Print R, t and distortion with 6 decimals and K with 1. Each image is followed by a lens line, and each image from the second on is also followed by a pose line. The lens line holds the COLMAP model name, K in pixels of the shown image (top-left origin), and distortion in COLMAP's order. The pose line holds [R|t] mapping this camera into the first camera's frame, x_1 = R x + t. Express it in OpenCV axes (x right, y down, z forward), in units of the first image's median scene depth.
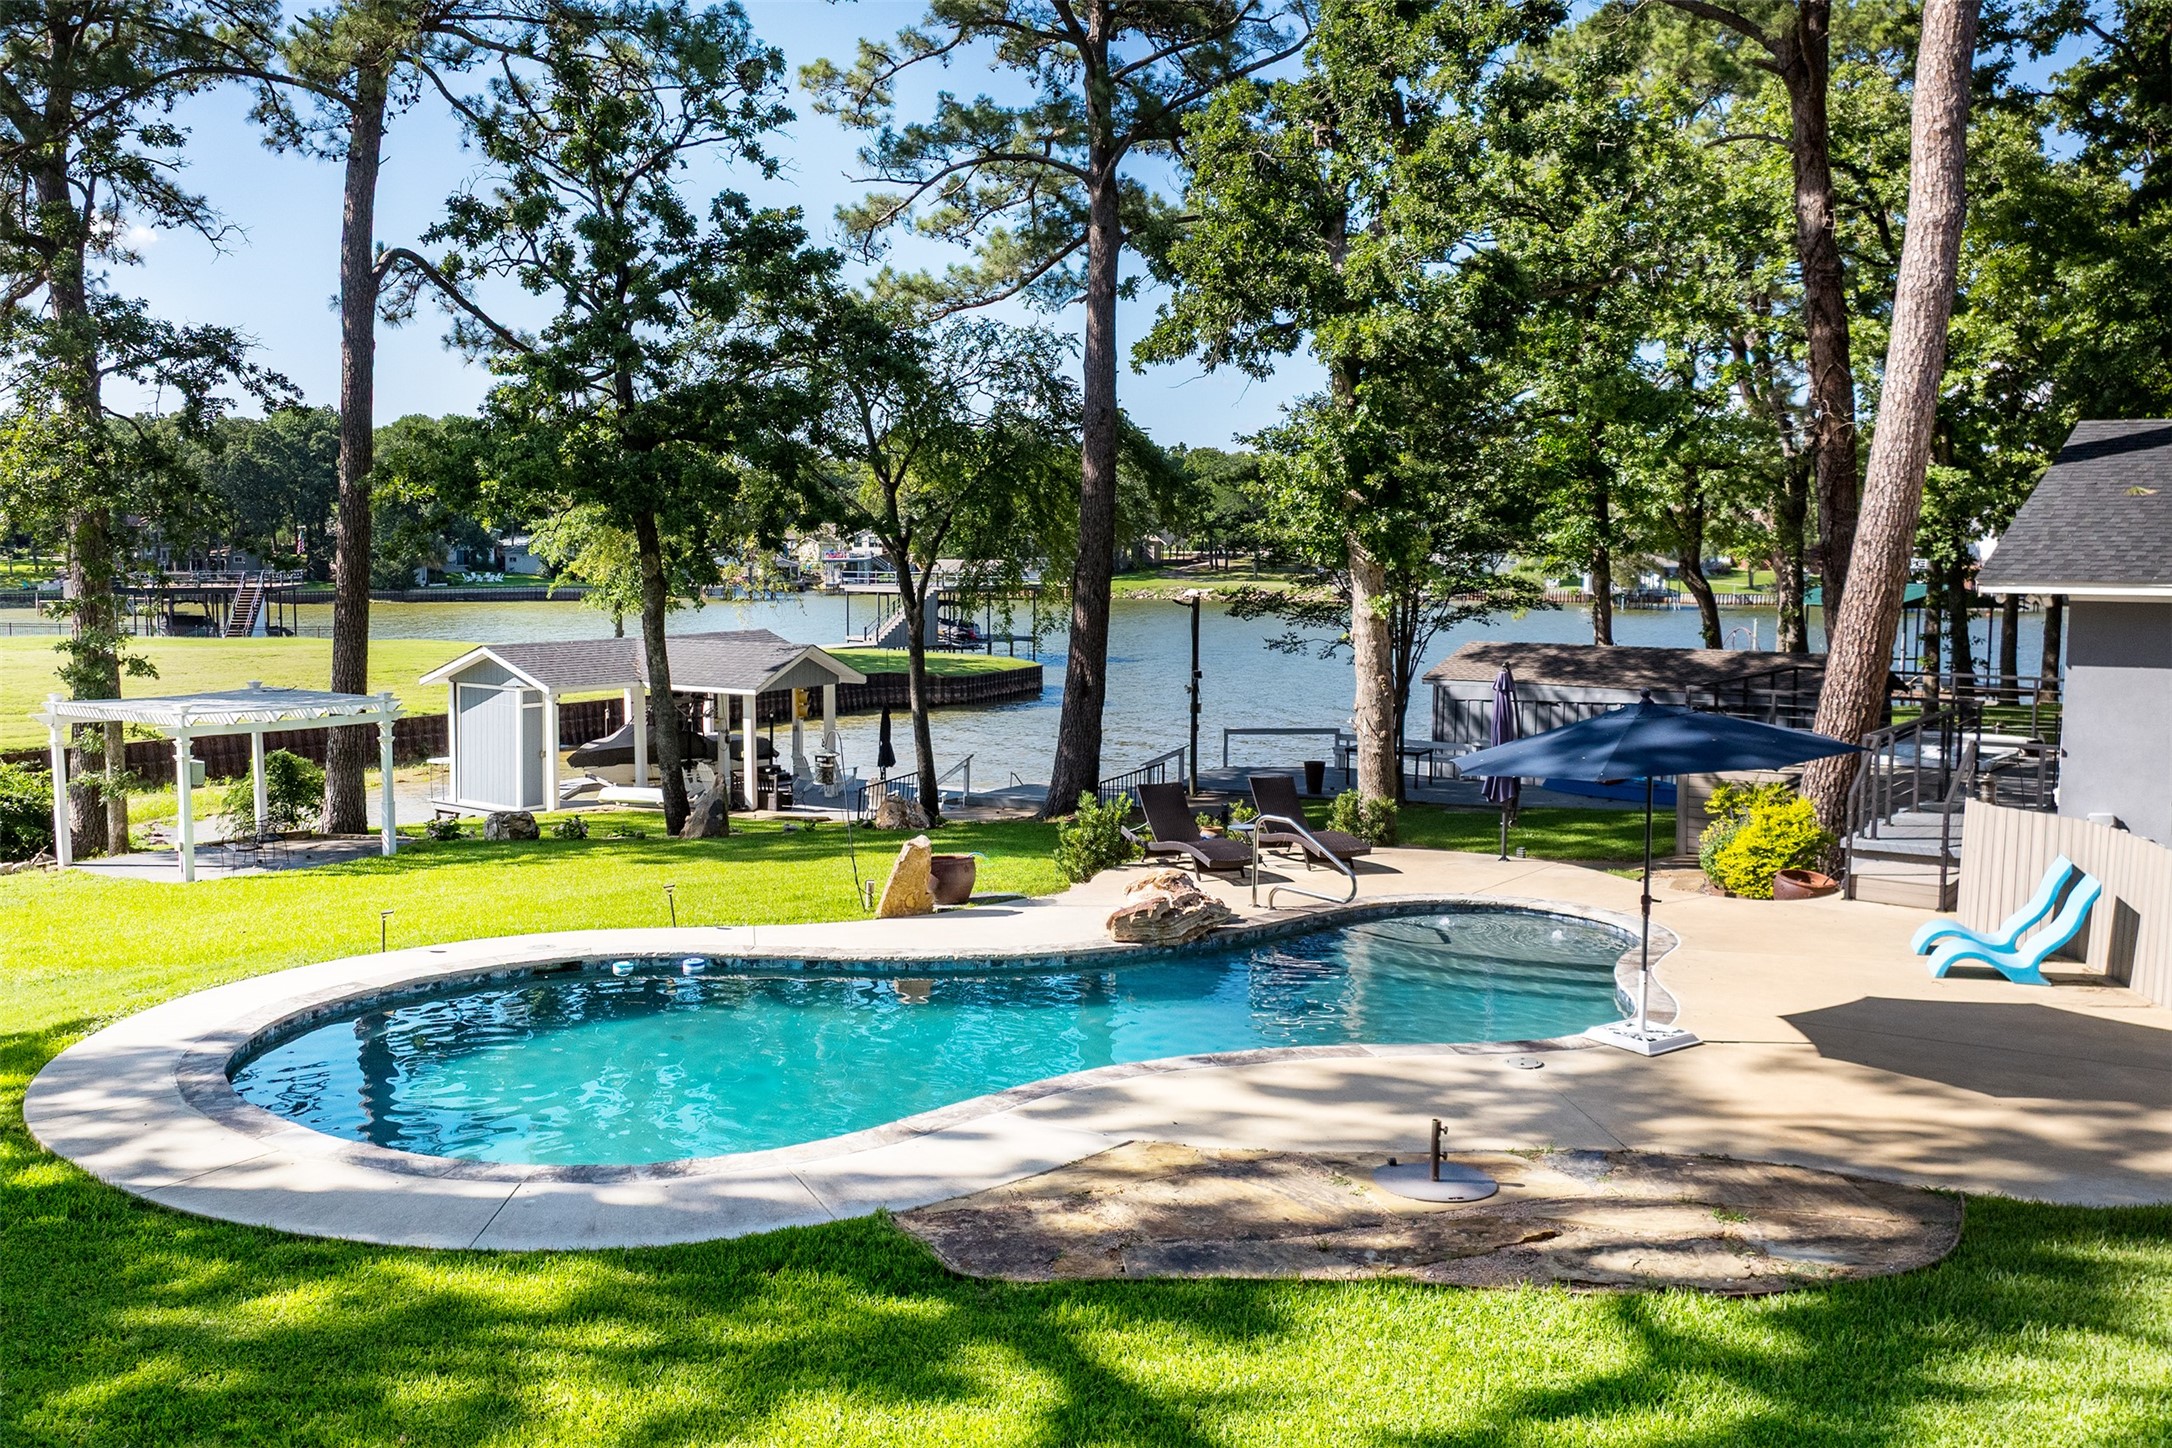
lens RADIAL K [[1919.8, 0, 1086.0], [0, 1919.8, 724.0], [0, 0, 1]] dist [-0.015365, 0.001612]
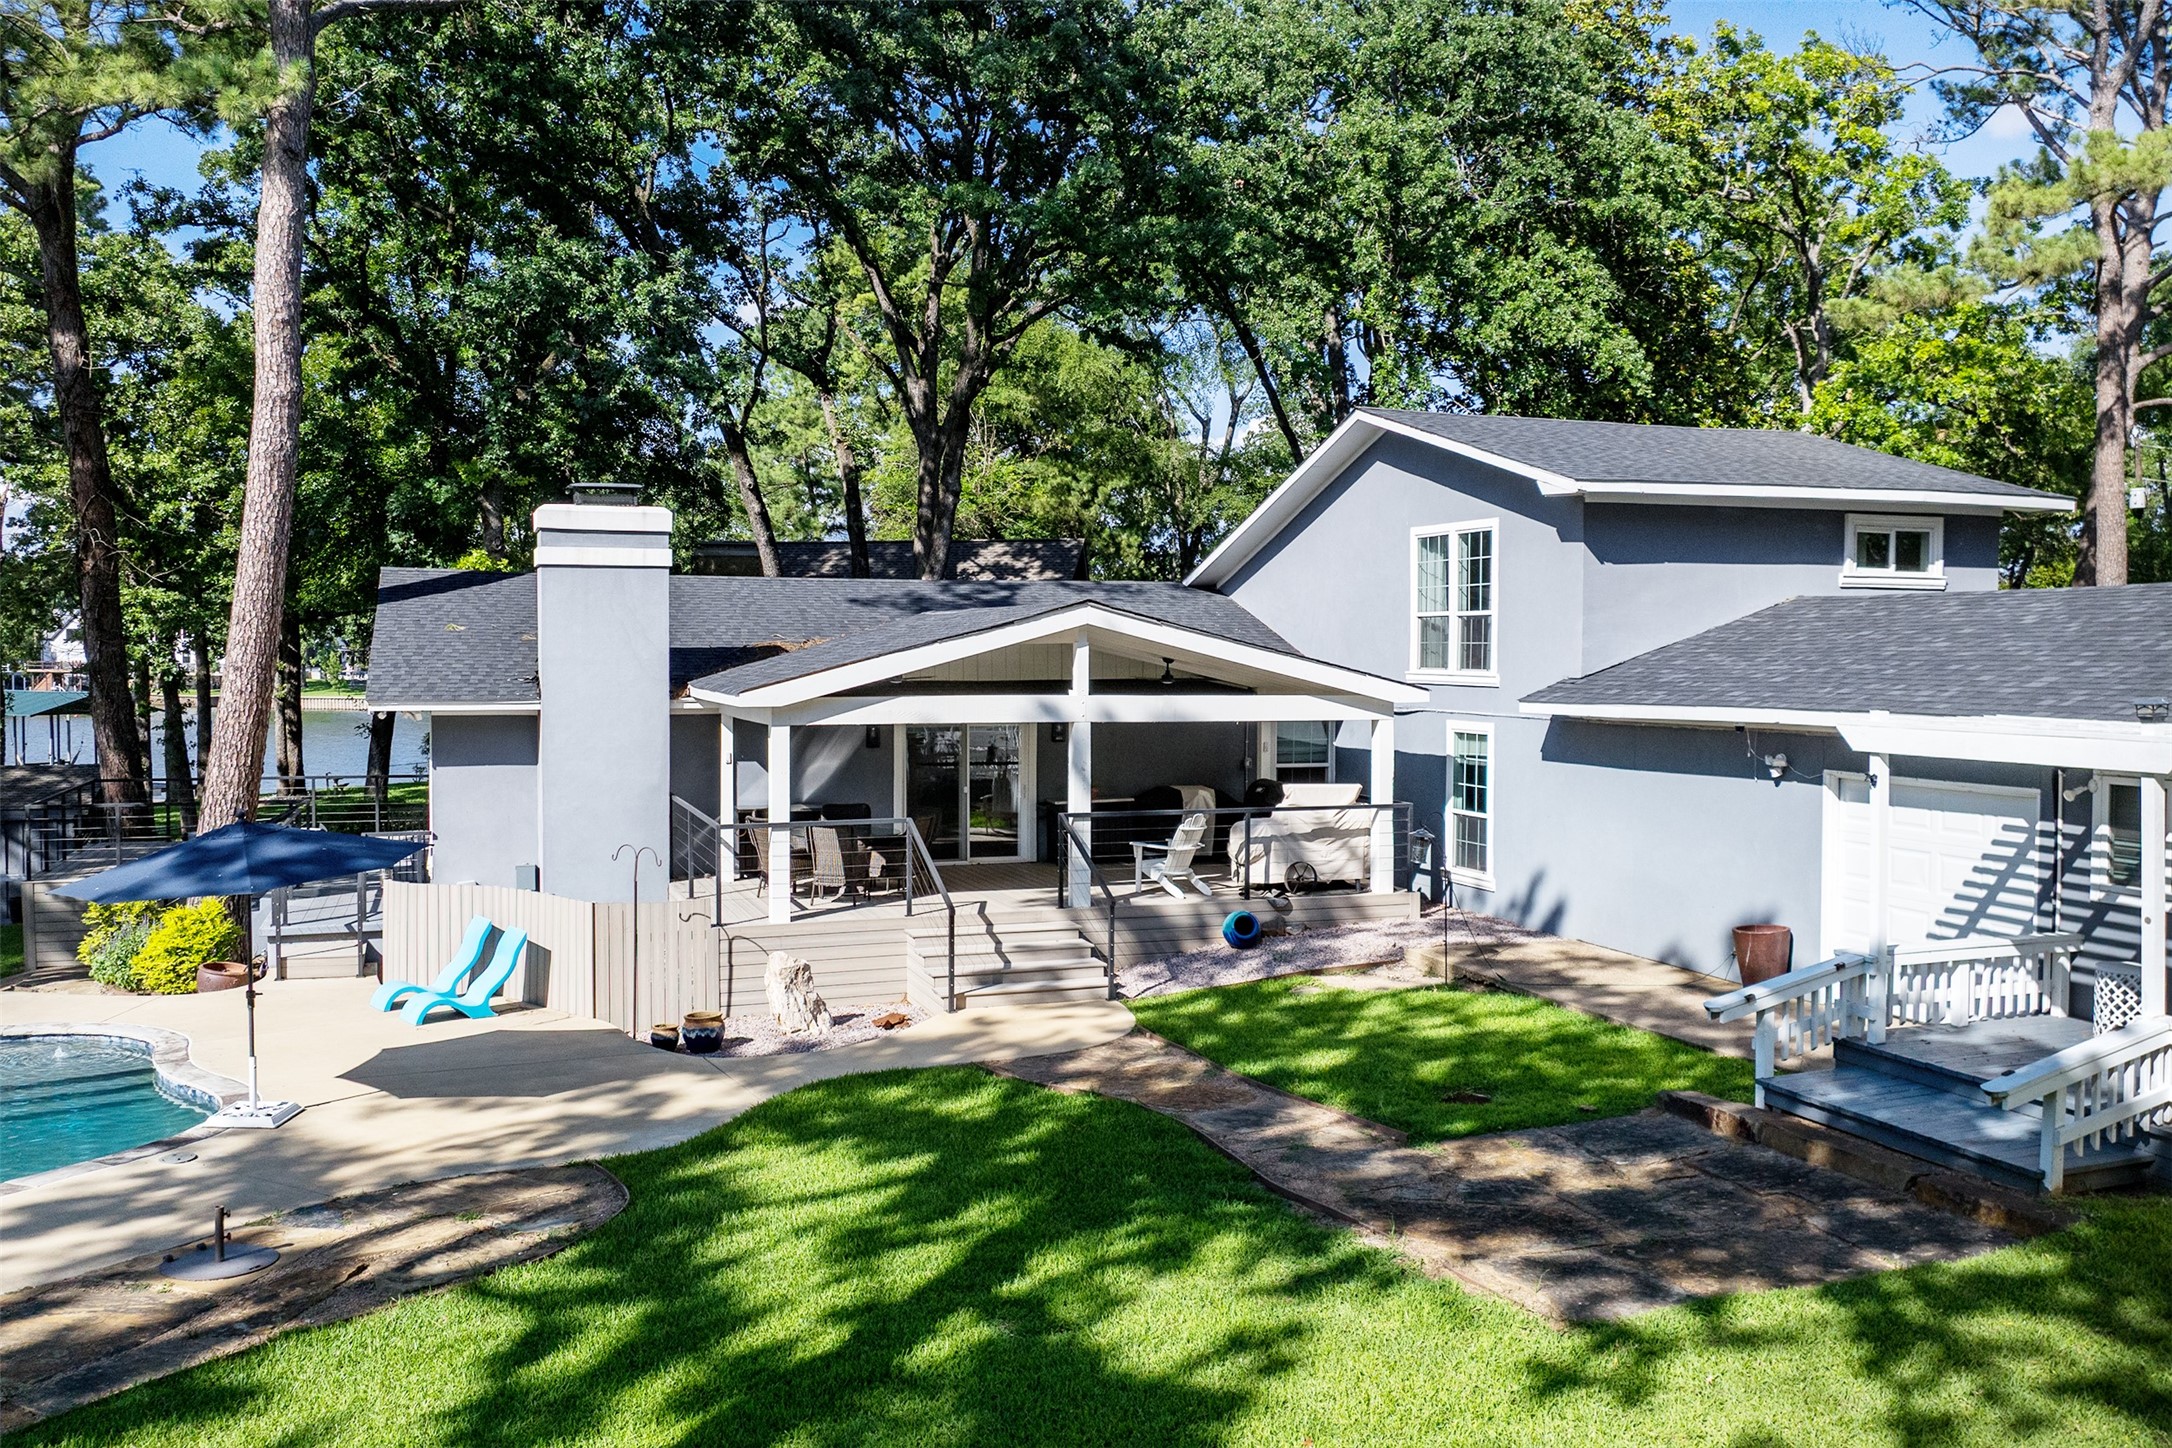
lens RADIAL K [[1919.8, 0, 1086.0], [0, 1919.8, 724.0], [0, 0, 1]] dist [-0.015365, 0.001612]
pose [[0.517290, -0.037549, 0.854986, -0.468627], [0.075370, 0.997154, -0.001808, -0.032964], [-0.852485, 0.065376, 0.518647, -0.031276]]
